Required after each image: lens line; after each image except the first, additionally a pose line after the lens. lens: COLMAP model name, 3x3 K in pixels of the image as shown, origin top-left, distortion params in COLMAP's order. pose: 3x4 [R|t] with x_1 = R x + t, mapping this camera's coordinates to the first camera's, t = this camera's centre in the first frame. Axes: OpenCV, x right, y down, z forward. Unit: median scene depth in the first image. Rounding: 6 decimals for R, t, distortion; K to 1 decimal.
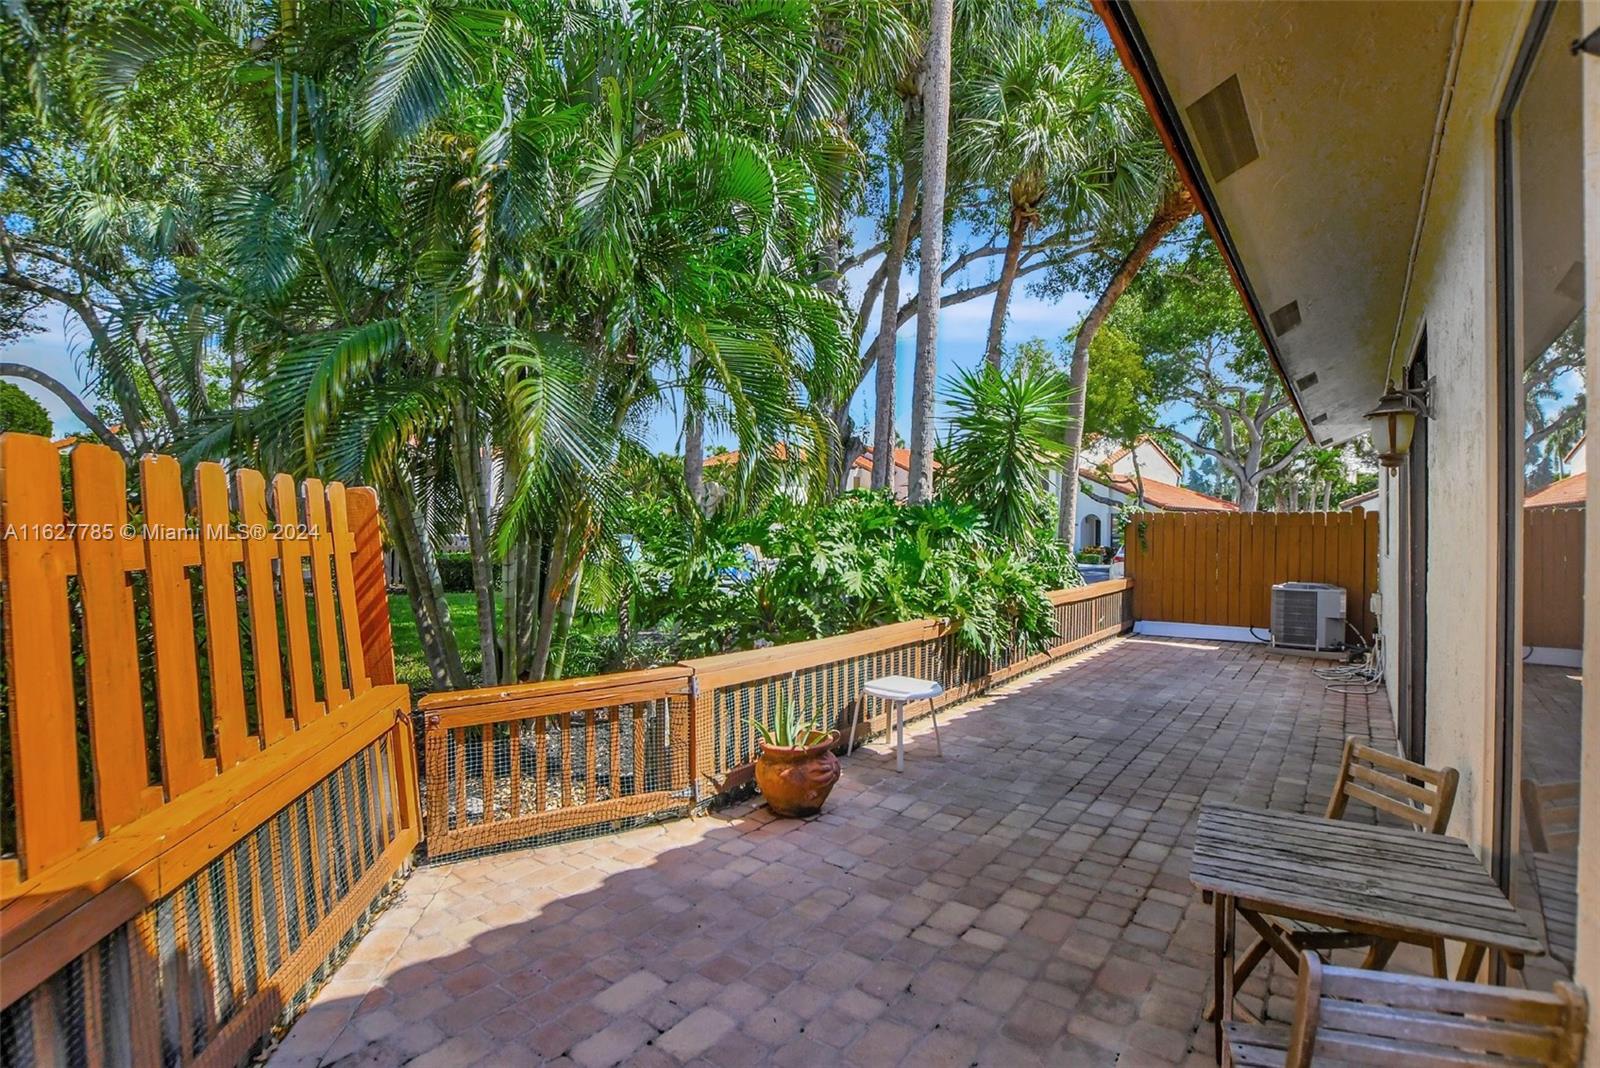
lens RADIAL K [[732.9, 0, 797.2], [0, 732.9, 529.9], [0, 0, 1]] dist [-0.011841, 0.000155]
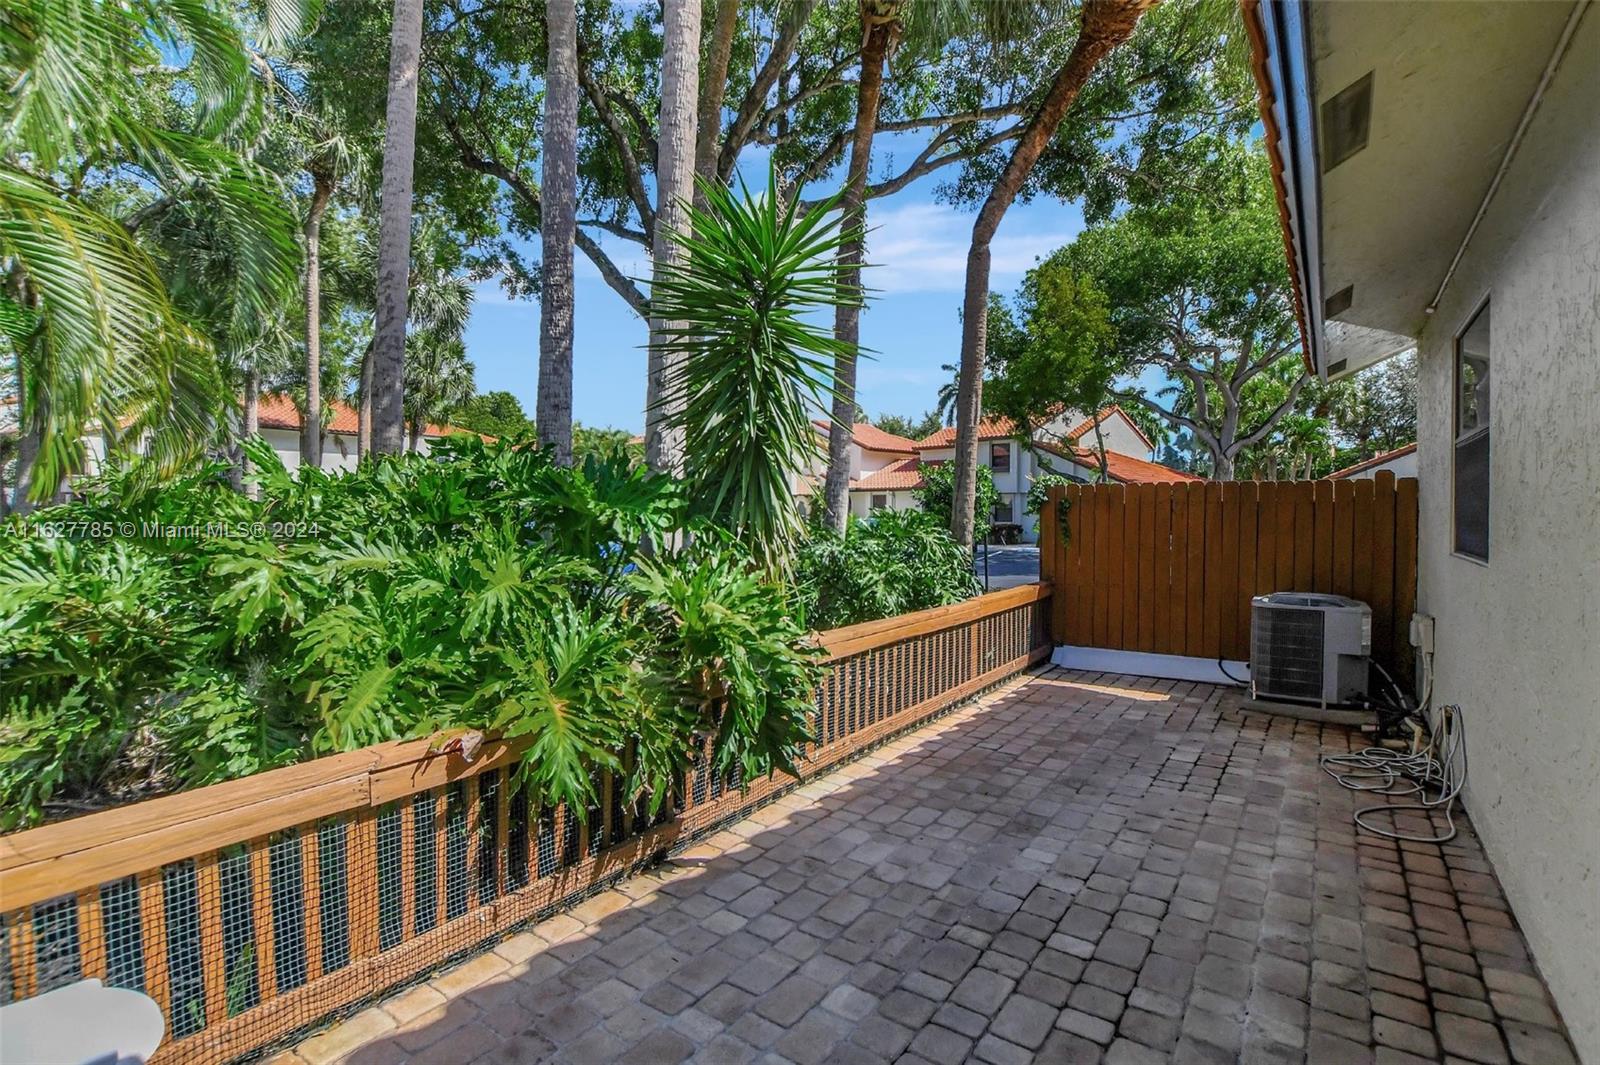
lens RADIAL K [[758.2, 0, 803.4], [0, 758.2, 530.5], [0, 0, 1]] dist [-0.023967, 0.000021]
pose [[0.999025, -0.008968, 0.043230, 0.079453], [0.007895, 0.999658, 0.024925, -0.000432], [-0.043438, -0.024560, 0.998754, 0.124421]]
